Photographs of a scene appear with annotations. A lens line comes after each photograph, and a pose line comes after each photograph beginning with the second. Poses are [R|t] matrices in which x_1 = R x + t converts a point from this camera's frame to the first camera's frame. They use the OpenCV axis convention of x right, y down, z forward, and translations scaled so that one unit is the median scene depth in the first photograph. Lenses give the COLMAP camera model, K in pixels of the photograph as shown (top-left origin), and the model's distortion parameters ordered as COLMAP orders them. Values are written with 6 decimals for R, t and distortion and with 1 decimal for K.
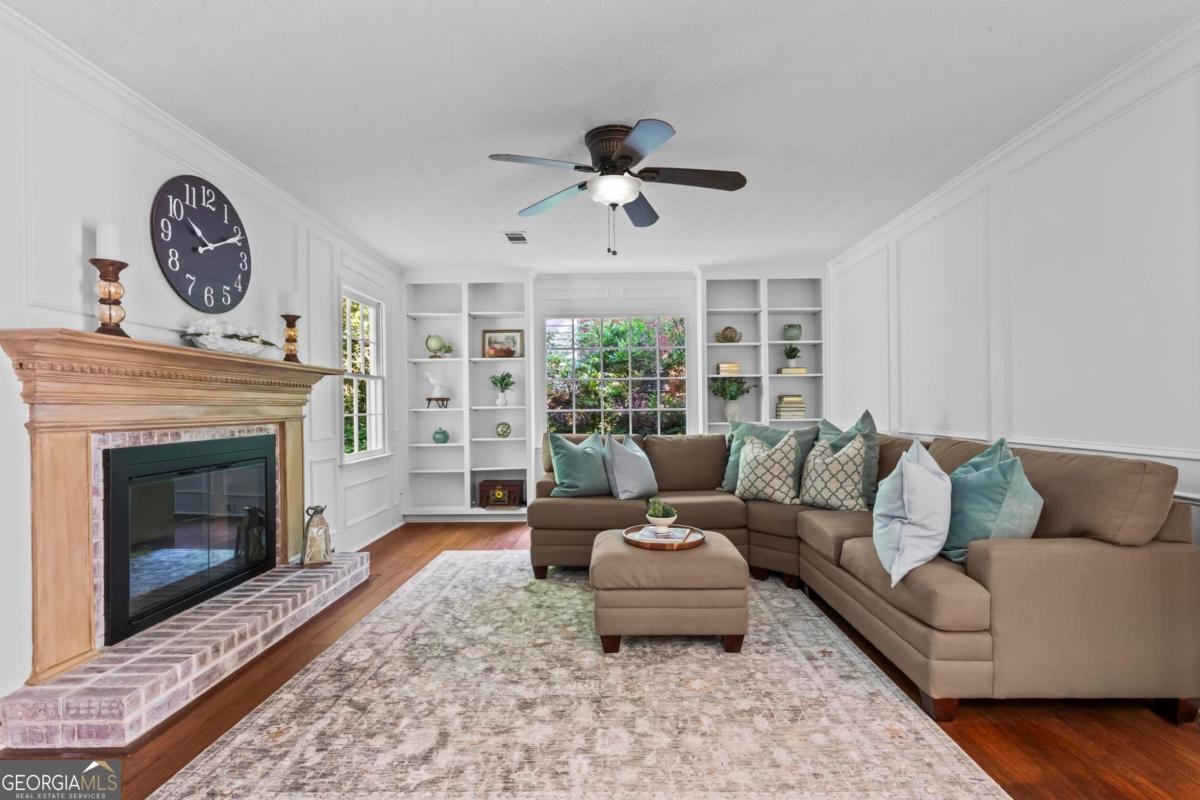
lens RADIAL K [[569.0, 0, 602.3], [0, 569.0, 407.7], [0, 0, 1]] dist [0.000839, 0.000999]
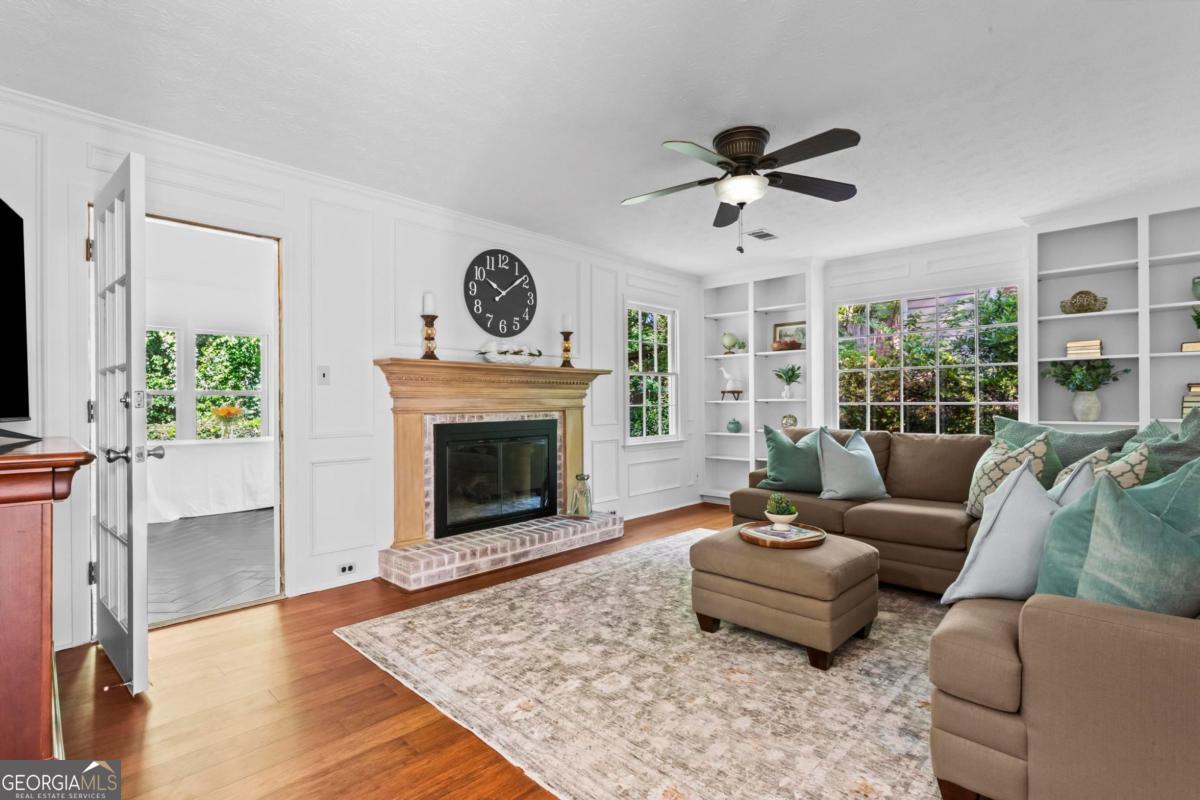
lens RADIAL K [[571.5, 0, 600.0], [0, 571.5, 400.0], [0, 0, 1]] dist [-0.002837, 0.000078]
pose [[0.724236, 0.004459, -0.689538, 0.561069], [-0.002735, 0.999990, 0.003593, -0.005981], [0.689547, -0.000716, 0.724240, 0.080955]]
